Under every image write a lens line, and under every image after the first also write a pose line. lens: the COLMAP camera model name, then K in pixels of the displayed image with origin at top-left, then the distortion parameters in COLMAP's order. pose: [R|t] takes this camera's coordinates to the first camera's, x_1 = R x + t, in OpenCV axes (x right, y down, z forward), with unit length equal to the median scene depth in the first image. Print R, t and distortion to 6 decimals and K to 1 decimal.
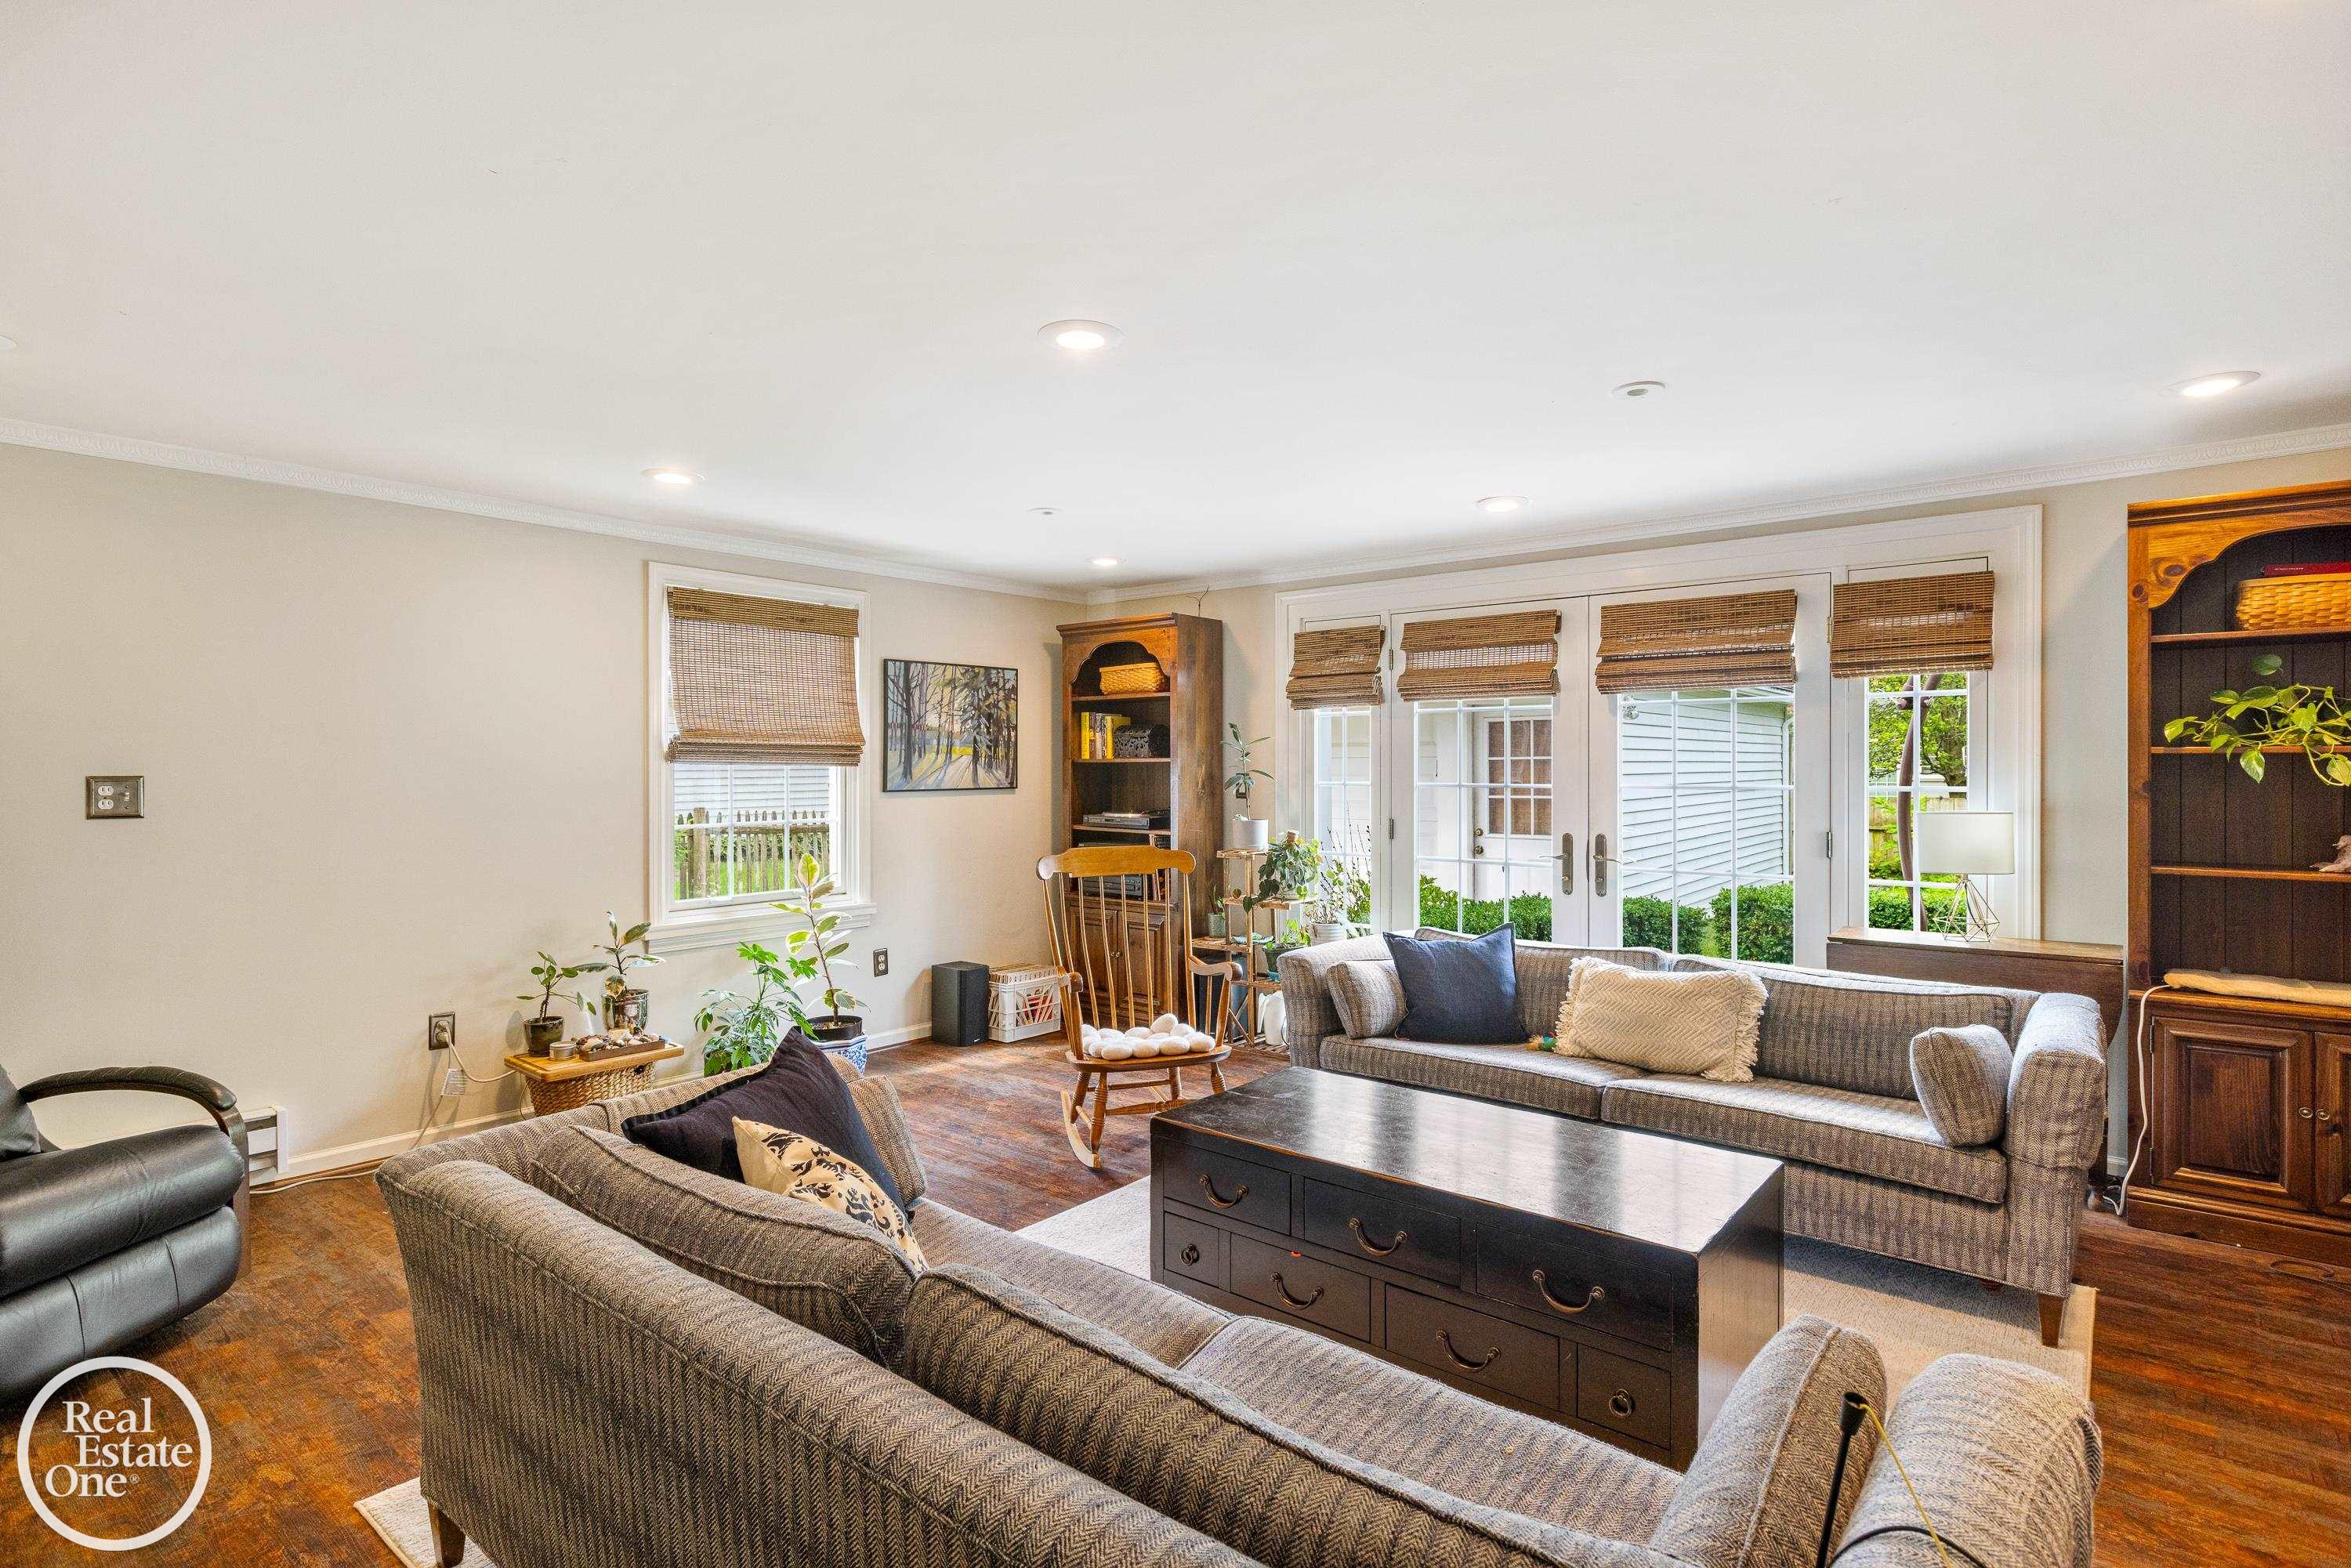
lens RADIAL K [[1181.5, 0, 1171.0], [0, 1181.5, 781.6], [0, 0, 1]] dist [-0.004599, 0.000088]
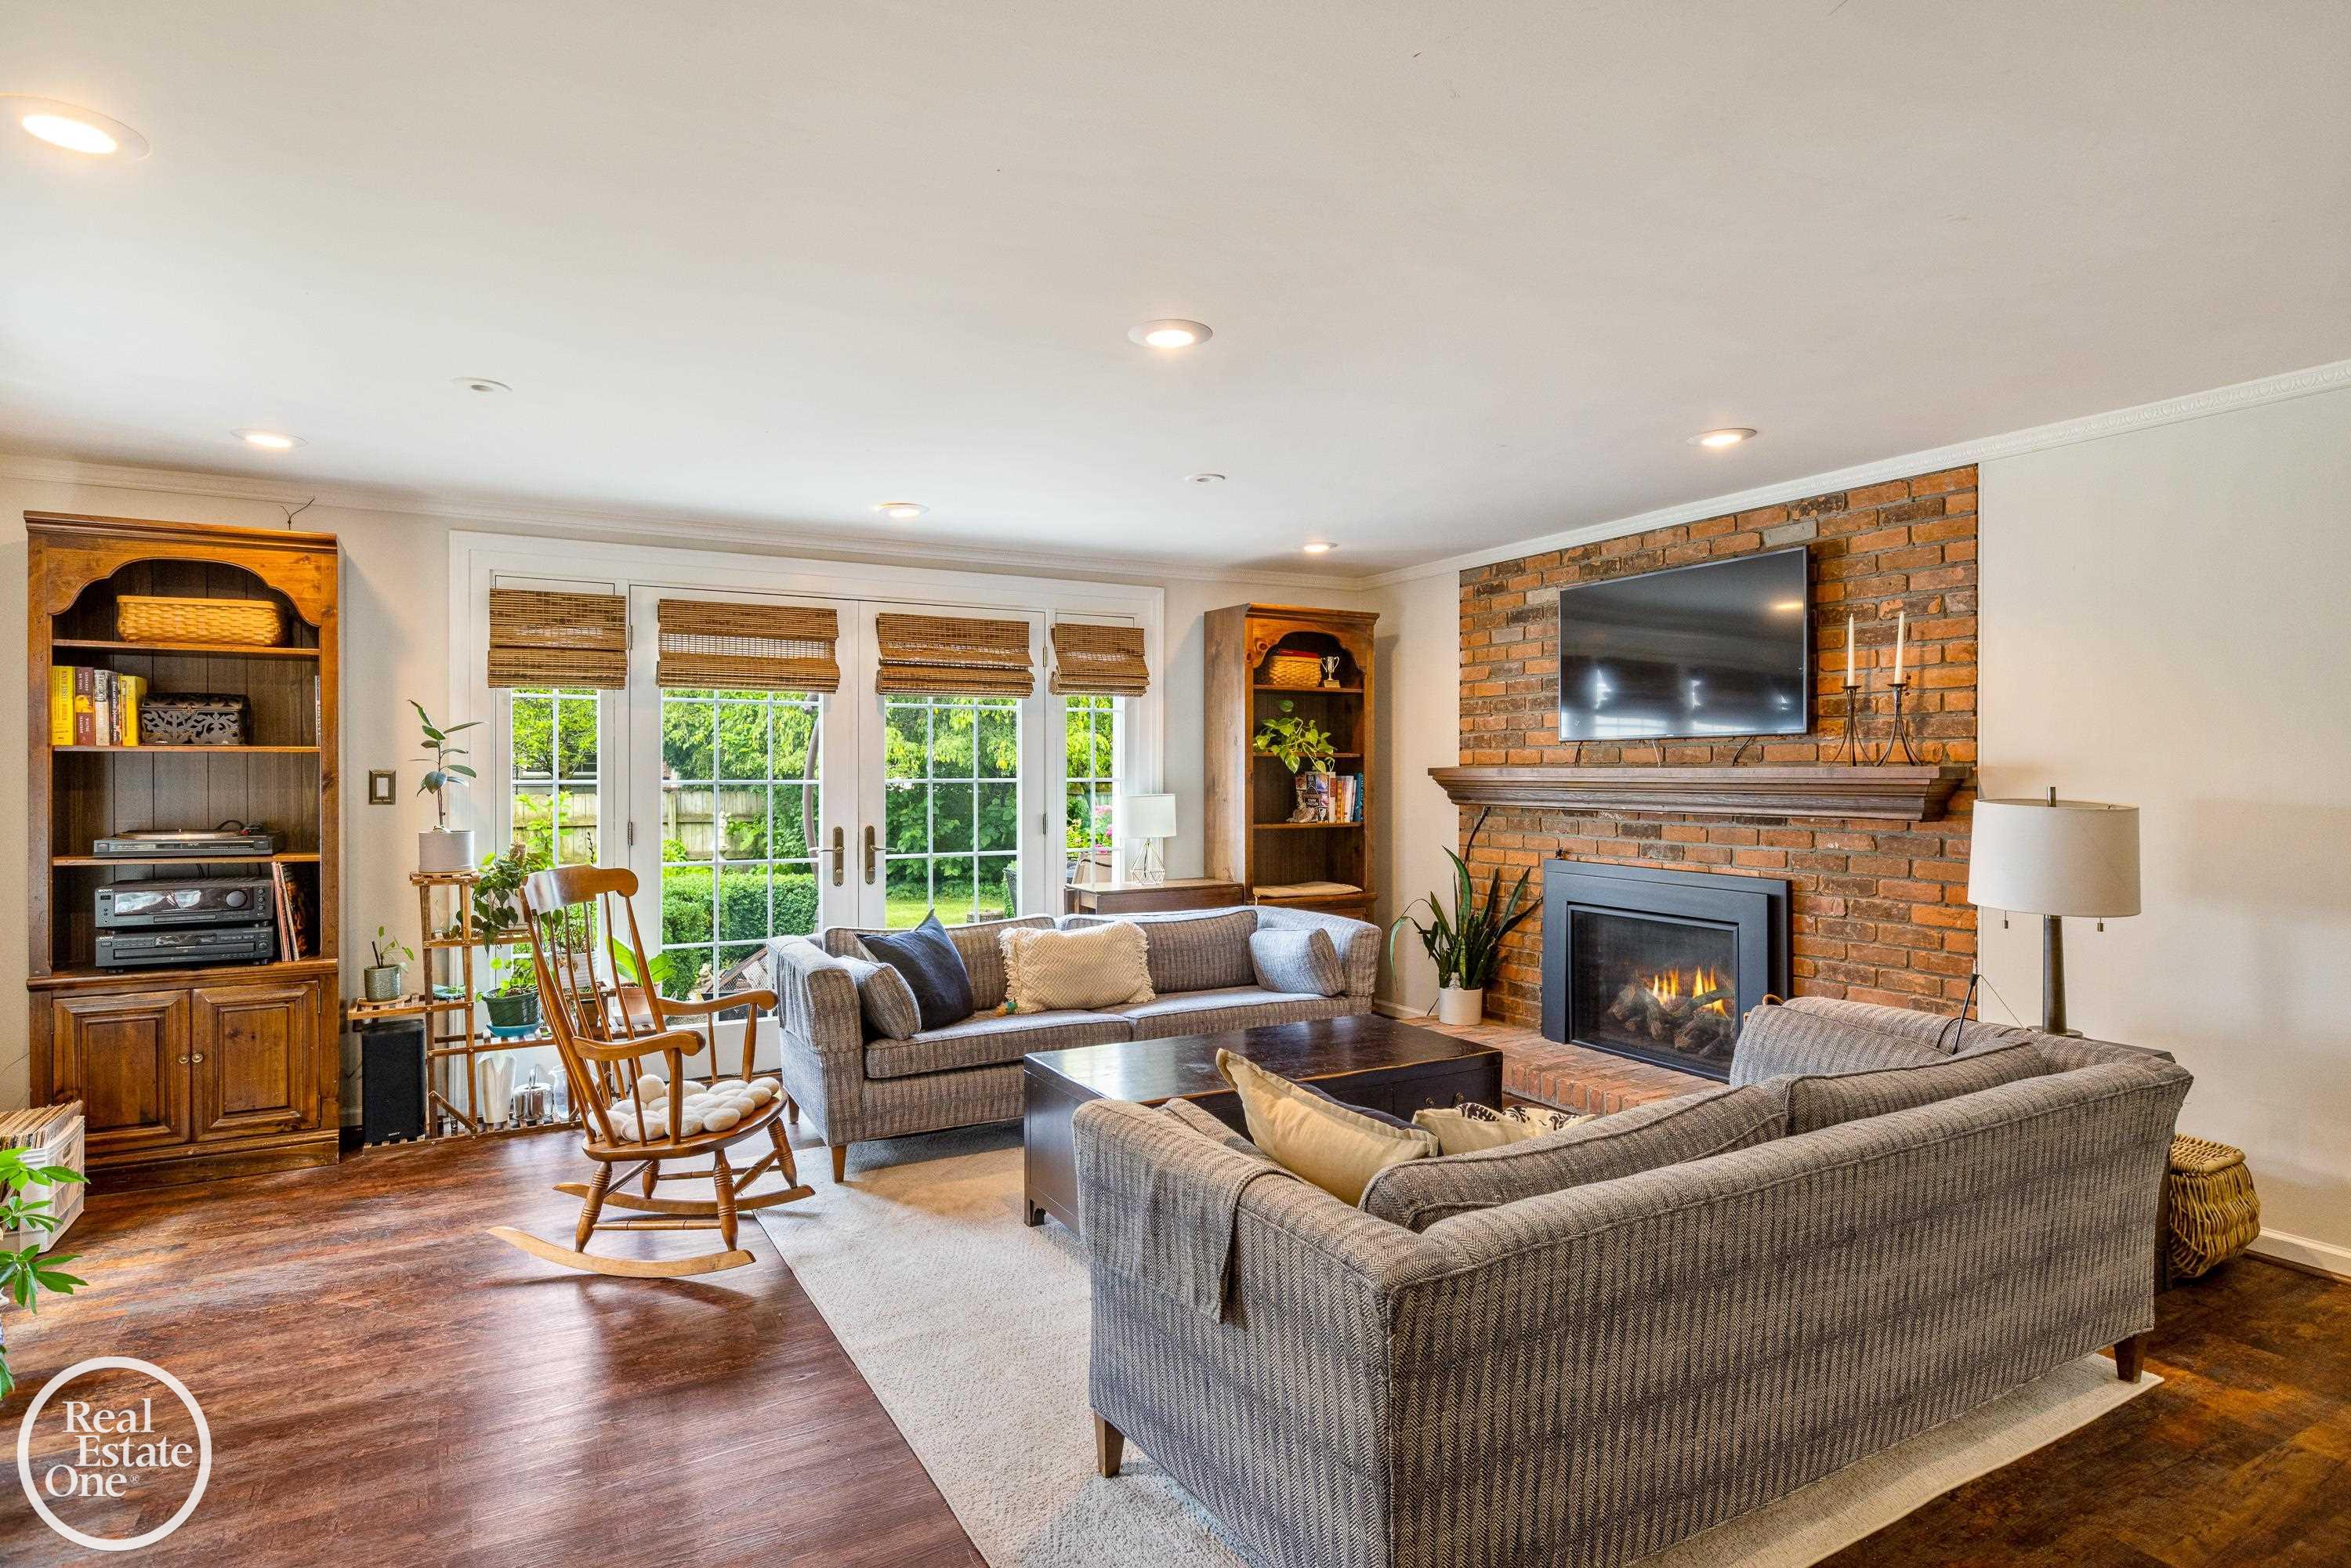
lens RADIAL K [[1236.1, 0, 1170.3], [0, 1236.1, 773.3], [0, 0, 1]] dist [-0.000128, -0.000141]
pose [[0.361043, -0.004324, 0.932539, -0.594836], [0.008323, 0.999964, 0.001414, -0.002096], [-0.932512, 0.007250, 0.361066, 0.350839]]
